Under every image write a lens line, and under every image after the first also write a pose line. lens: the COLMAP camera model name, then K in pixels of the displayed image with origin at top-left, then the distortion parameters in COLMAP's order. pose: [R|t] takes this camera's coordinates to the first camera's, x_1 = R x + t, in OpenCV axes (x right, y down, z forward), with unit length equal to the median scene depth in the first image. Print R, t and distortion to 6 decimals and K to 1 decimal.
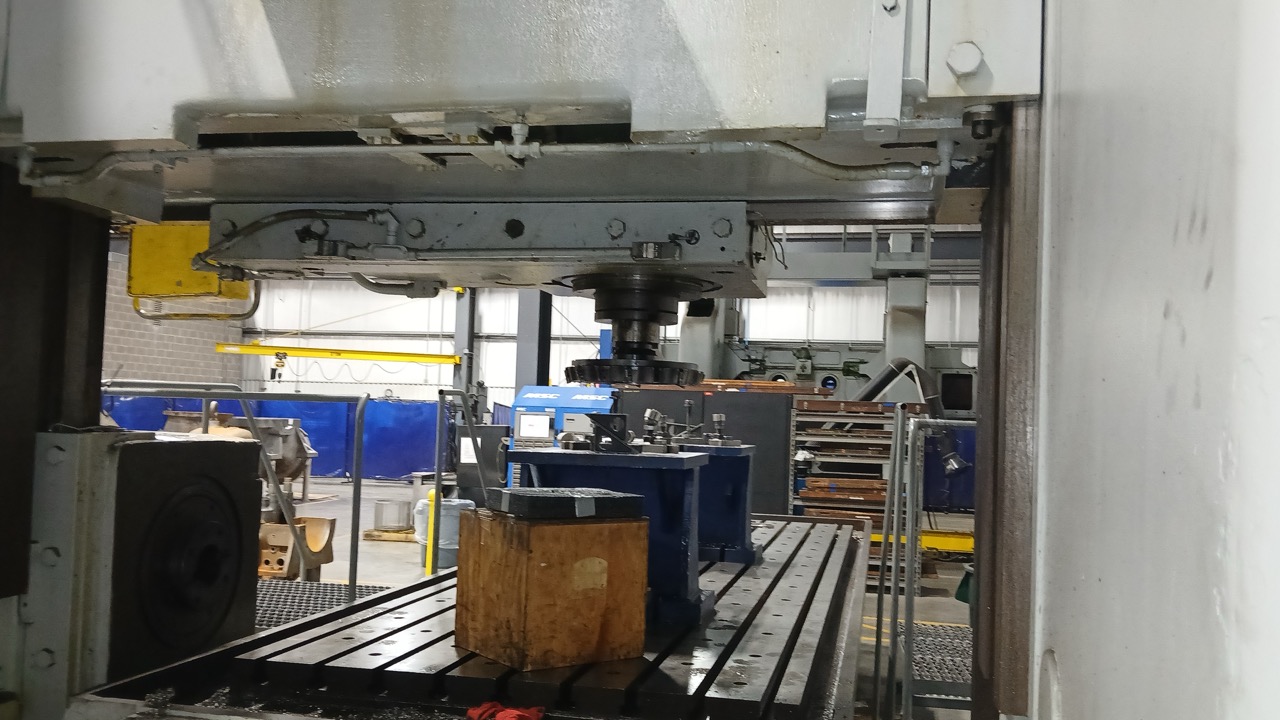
lens RADIAL K [[1148.1, 0, 636.6], [0, 1148.1, 372.4], [0, 0, 1]] dist [0.116087, -0.277093]
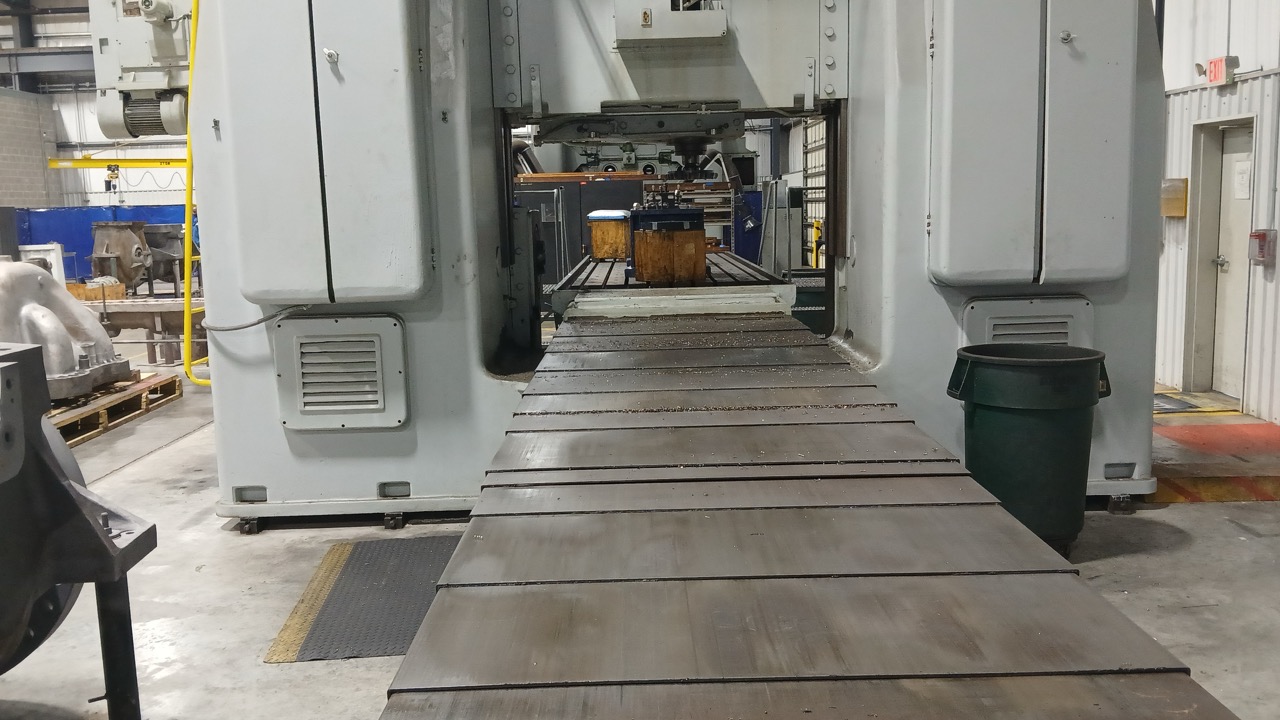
lens RADIAL K [[1128.6, 0, 642.3], [0, 1128.6, 372.5], [0, 0, 1]] dist [0.119779, -0.261098]
pose [[0.976207, -0.088220, 0.198085, -0.111908], [0.050178, 0.980609, 0.189440, -0.008888], [-0.210956, -0.174993, 0.961704, -0.258959]]
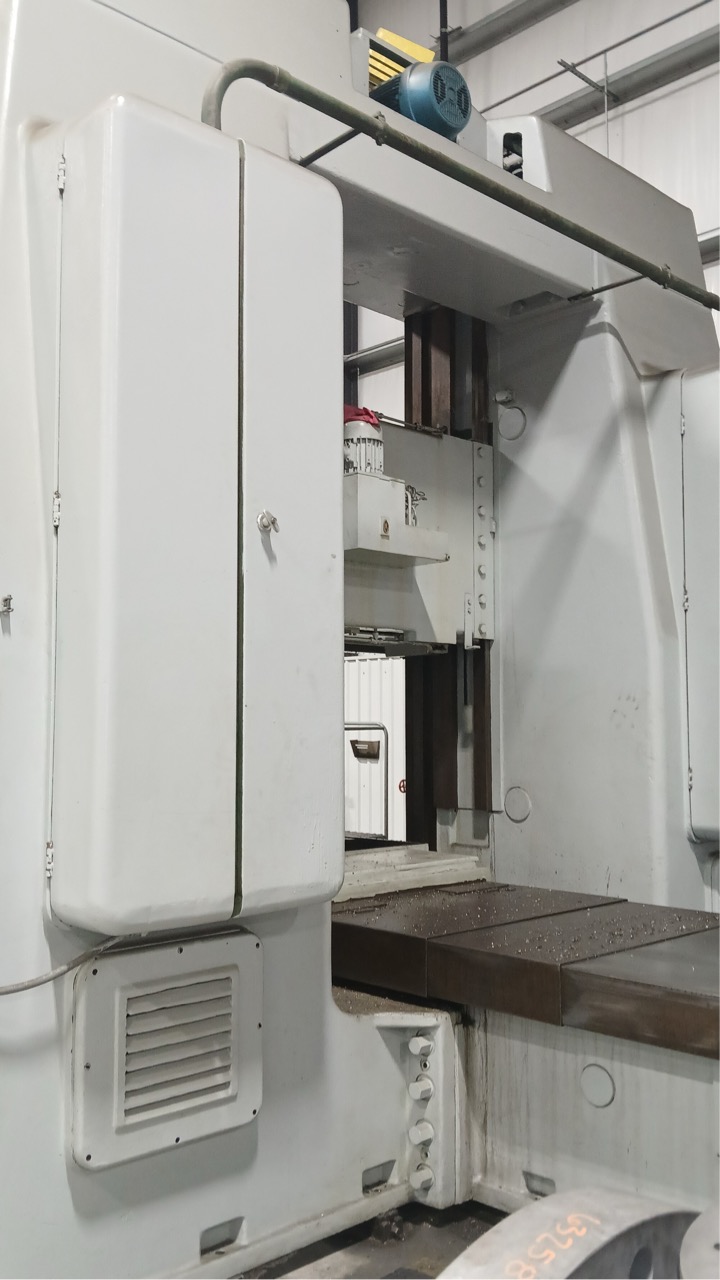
lens RADIAL K [[1128.6, 0, 351.6], [0, 1128.6, 639.3], [0, 0, 1]] dist [0.119779, -0.261098]
pose [[0.562791, 0.030017, 0.826054, -0.269787], [-0.011368, 0.999527, -0.028576, -0.012694], [-0.826521, 0.006692, 0.562866, -0.061327]]
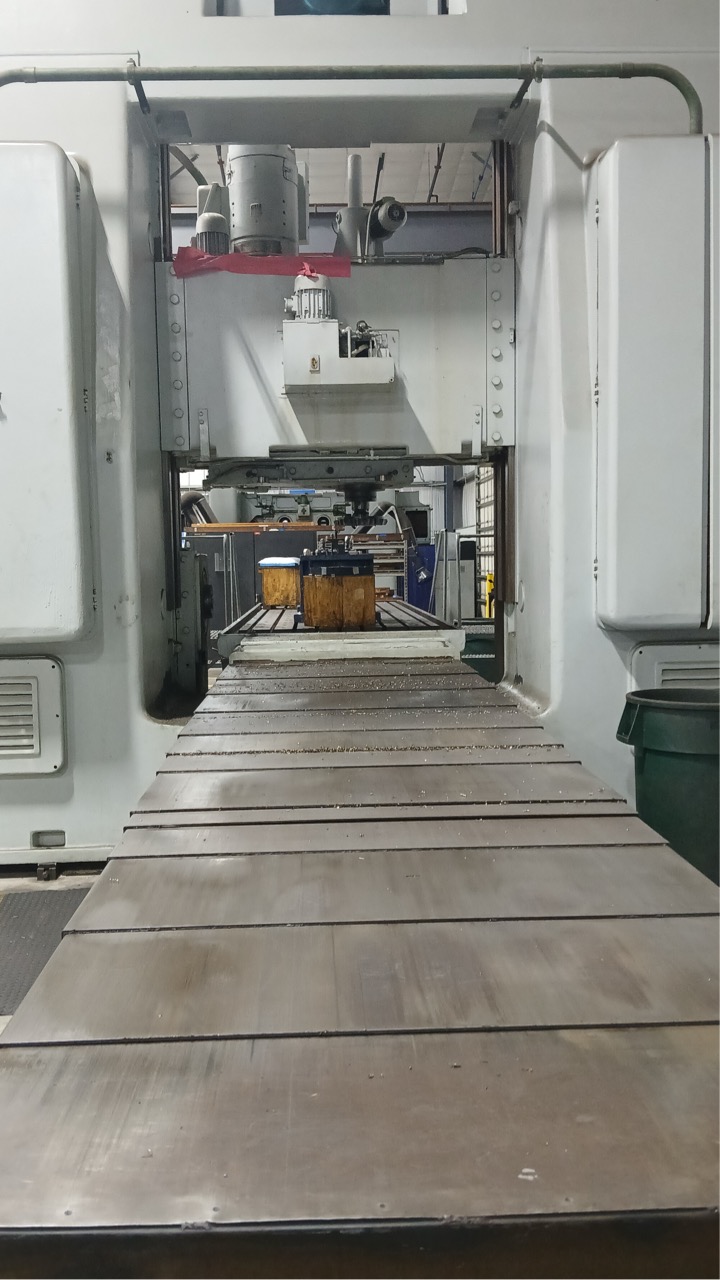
lens RADIAL K [[1128.6, 0, 351.6], [0, 1128.6, 639.3], [0, 0, 1]] dist [0.119779, -0.261098]
pose [[0.970272, -0.067446, 0.232431, -0.107993], [0.041341, 0.992457, 0.115411, -0.005067], [-0.238461, -0.102371, 0.965741, -0.253860]]
